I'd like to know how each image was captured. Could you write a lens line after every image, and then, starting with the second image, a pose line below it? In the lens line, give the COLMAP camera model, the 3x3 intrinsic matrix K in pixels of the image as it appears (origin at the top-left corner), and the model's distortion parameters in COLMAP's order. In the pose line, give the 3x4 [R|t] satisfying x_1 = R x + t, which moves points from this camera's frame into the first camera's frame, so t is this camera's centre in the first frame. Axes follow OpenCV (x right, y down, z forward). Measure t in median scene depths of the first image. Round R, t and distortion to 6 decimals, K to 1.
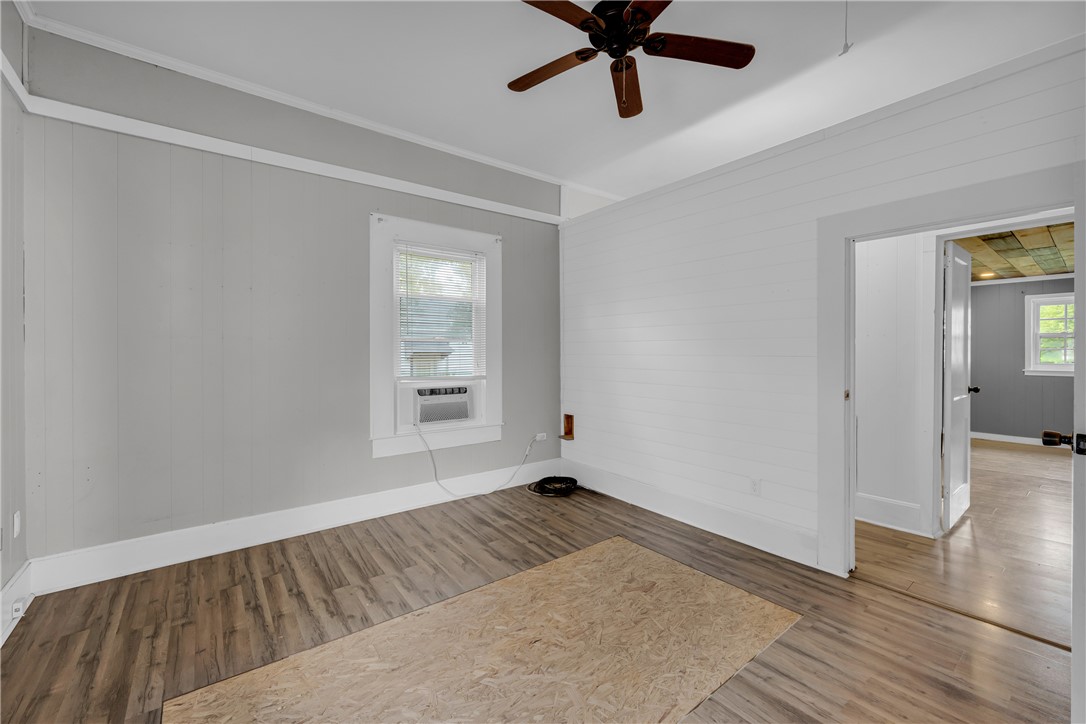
lens RADIAL K [[441.4, 0, 545.1], [0, 441.4, 357.4], [0, 0, 1]] dist [-0.002066, -0.000100]
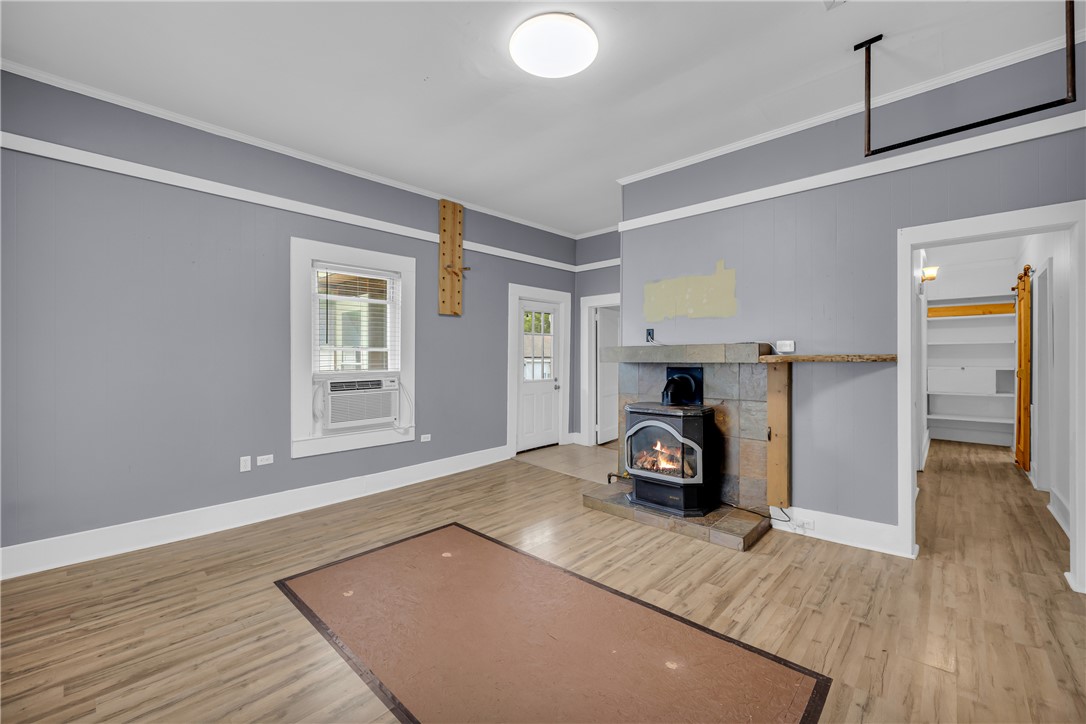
lens RADIAL K [[441.4, 0, 545.1], [0, 441.4, 357.4], [0, 0, 1]] dist [-0.002066, -0.000100]
pose [[0.162148, -0.003270, -0.986761, 0.337288], [-0.016316, 0.999849, -0.005994, -0.004255], [0.986632, 0.017072, 0.162070, 0.378735]]
